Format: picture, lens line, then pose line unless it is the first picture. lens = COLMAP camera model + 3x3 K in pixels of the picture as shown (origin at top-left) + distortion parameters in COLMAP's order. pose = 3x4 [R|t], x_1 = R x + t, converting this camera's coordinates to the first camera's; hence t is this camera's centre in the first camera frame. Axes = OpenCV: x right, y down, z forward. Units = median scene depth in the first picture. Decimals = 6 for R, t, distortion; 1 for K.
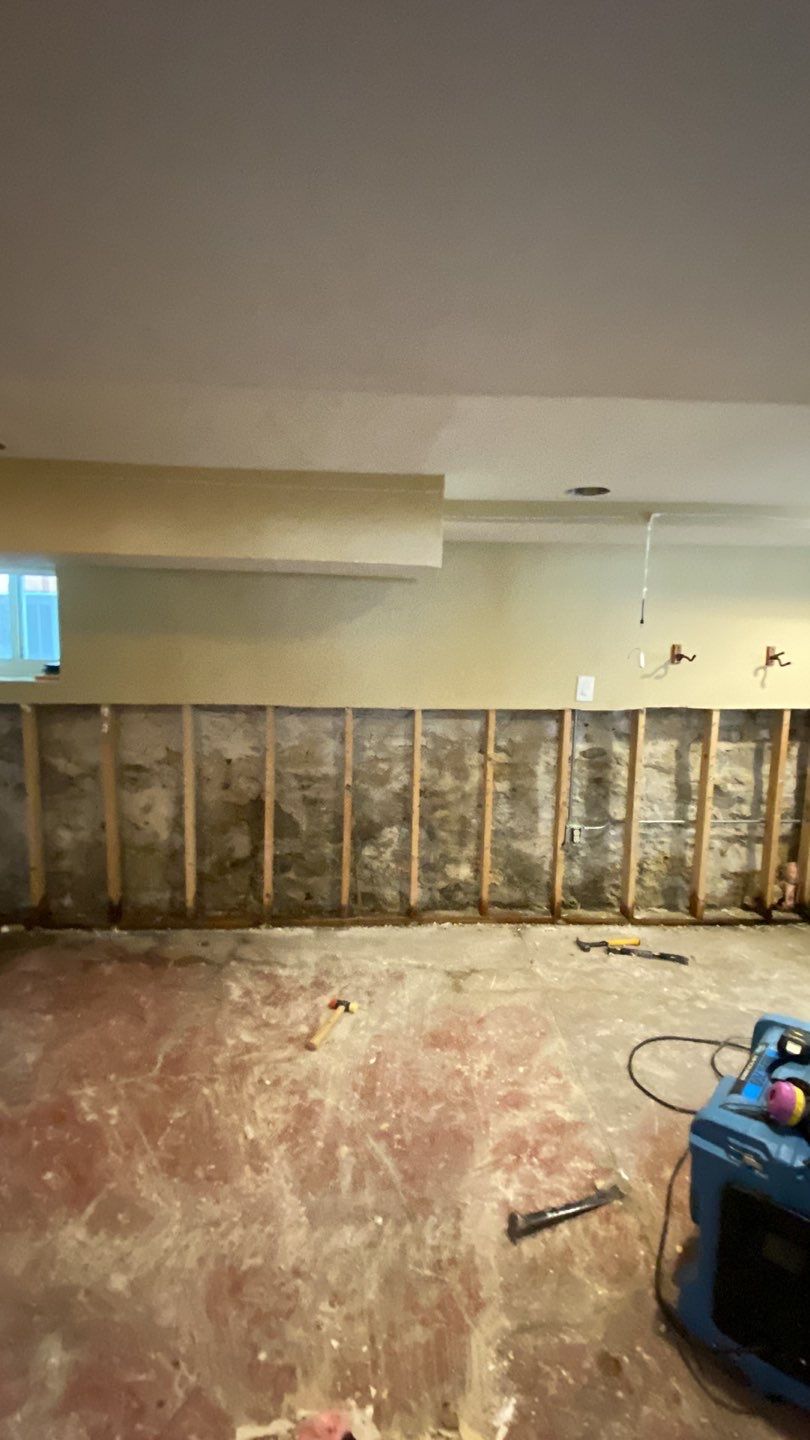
lens RADIAL K [[642.4, 0, 405.0], [0, 642.4, 720.0], [0, 0, 1]] dist [0.002484, -0.000061]
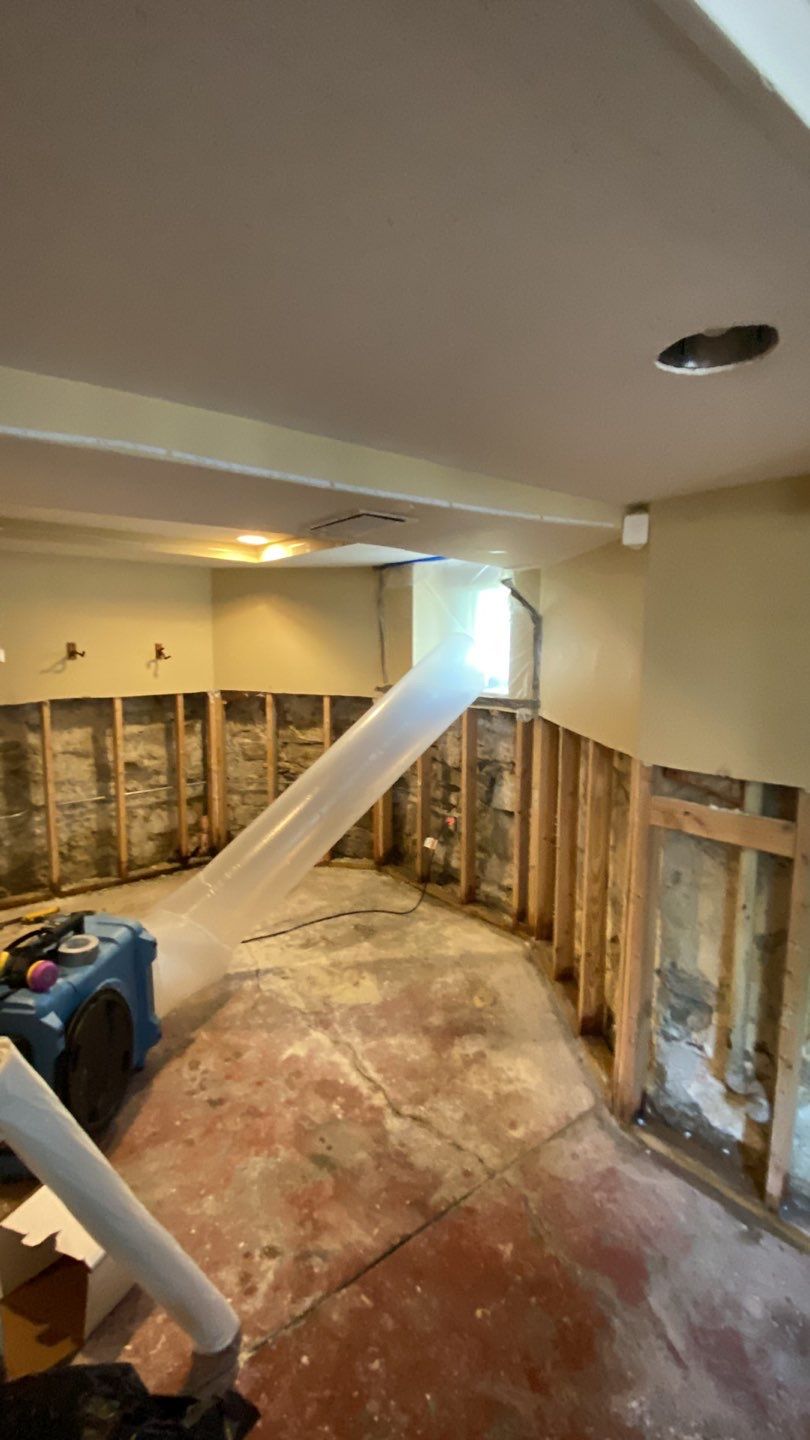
lens RADIAL K [[642.4, 0, 405.0], [0, 642.4, 720.0], [0, 0, 1]] dist [0.002484, -0.000061]
pose [[0.792933, -0.086617, 0.603121, 0.177687], [0.086700, 0.995811, 0.029026, 0.033497], [-0.603109, 0.029275, 0.797121, -0.233212]]
